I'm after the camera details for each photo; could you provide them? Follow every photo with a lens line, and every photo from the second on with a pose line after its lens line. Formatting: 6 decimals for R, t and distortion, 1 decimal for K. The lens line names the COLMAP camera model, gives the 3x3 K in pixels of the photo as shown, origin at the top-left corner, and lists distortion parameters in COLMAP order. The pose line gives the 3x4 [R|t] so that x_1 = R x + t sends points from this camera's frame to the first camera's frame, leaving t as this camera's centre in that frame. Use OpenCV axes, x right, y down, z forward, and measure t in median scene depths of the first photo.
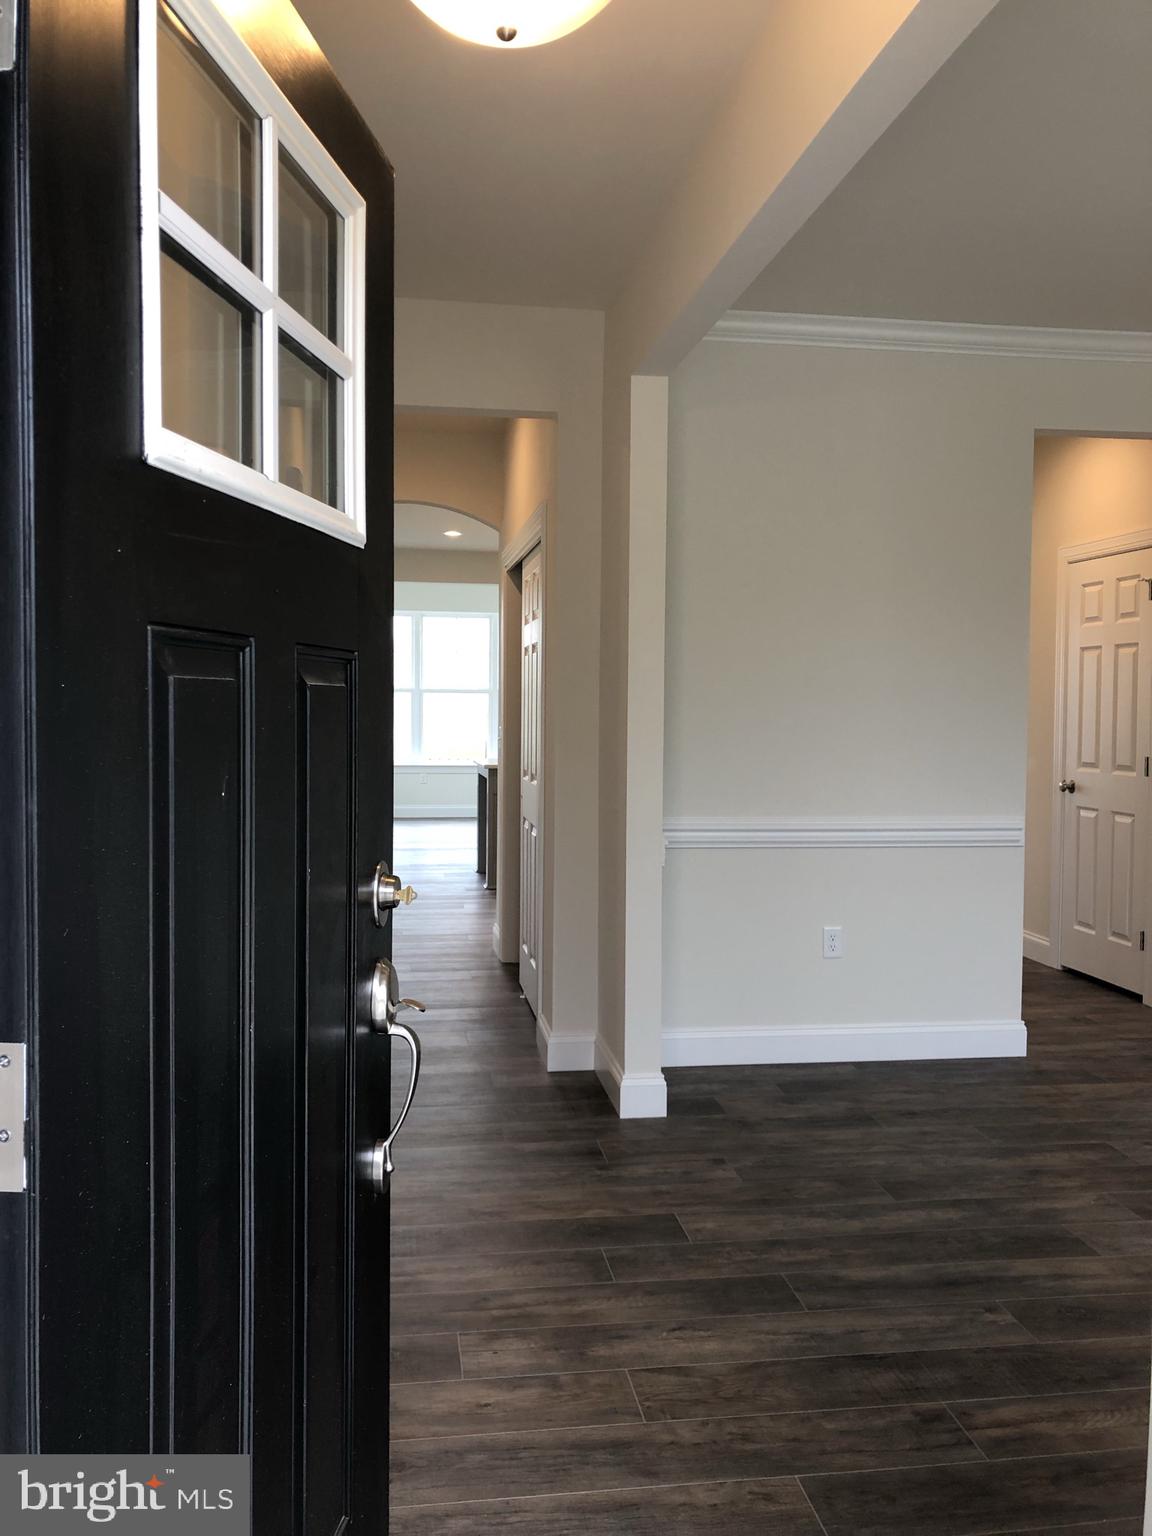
lens RADIAL K [[1236.3, 0, 570.5], [0, 1236.3, 754.2], [0, 0, 1]] dist [0.044005, -0.069902]
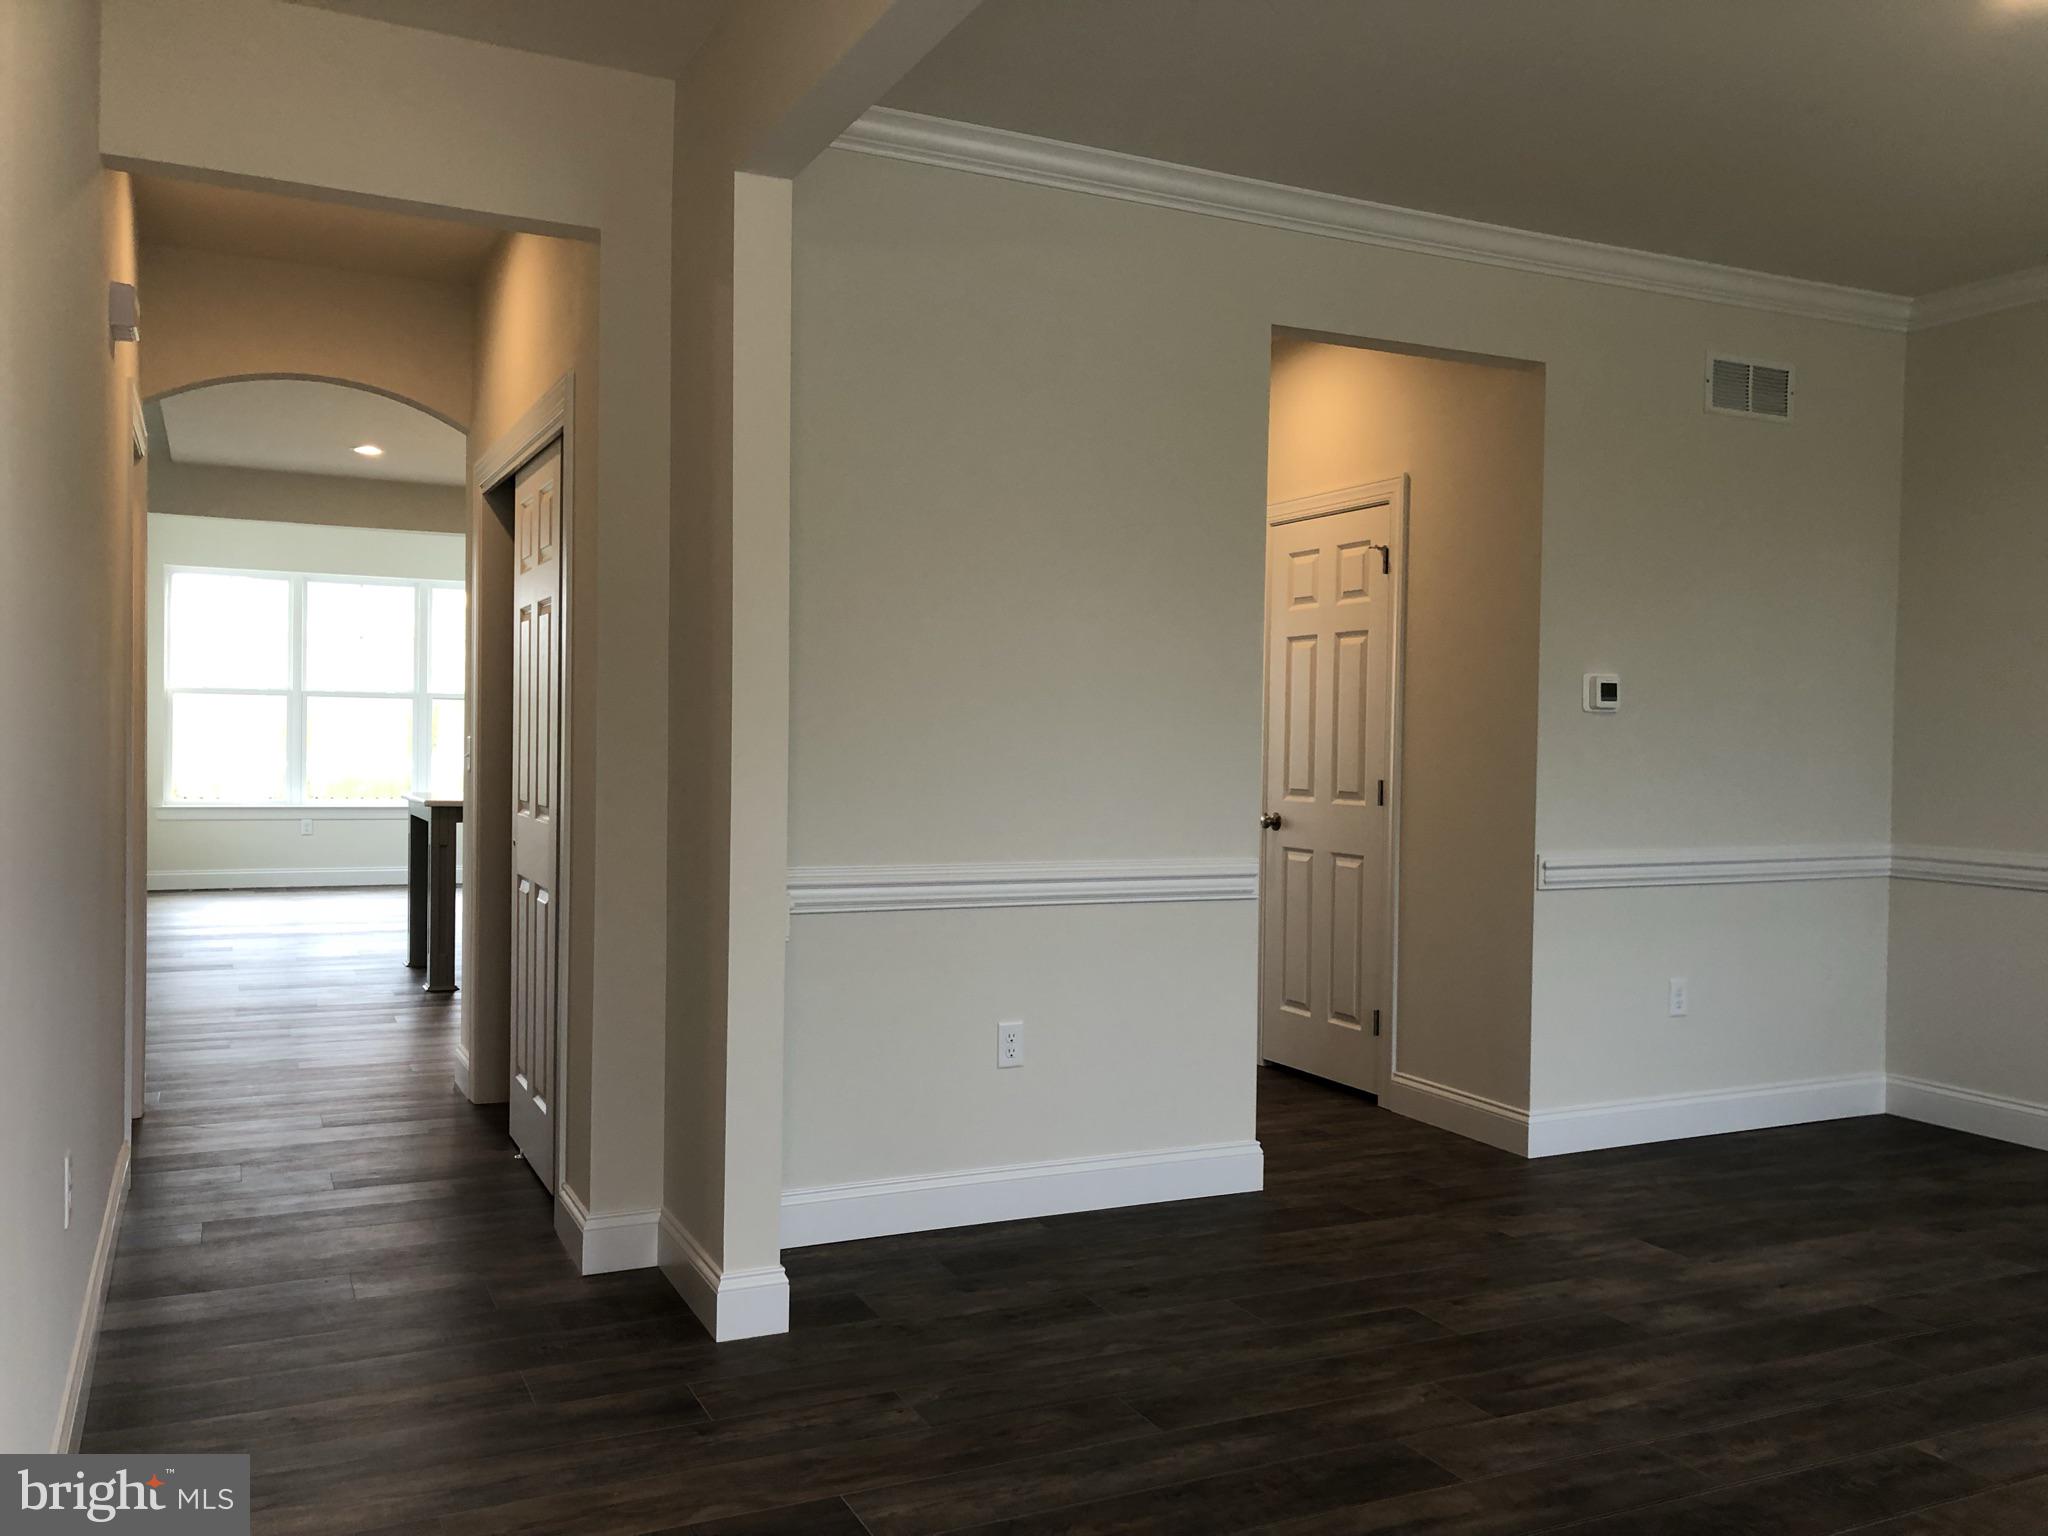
lens RADIAL K [[1648.3, 0, 1033.5], [0, 1648.3, 768.8], [0, 0, 1]] dist [0.044005, -0.069902]
pose [[0.952965, 0.001847, 0.303075, -0.053468], [0.003608, 0.999841, -0.017438, 0.014750], [-0.303059, 0.017711, 0.952807, 0.123503]]
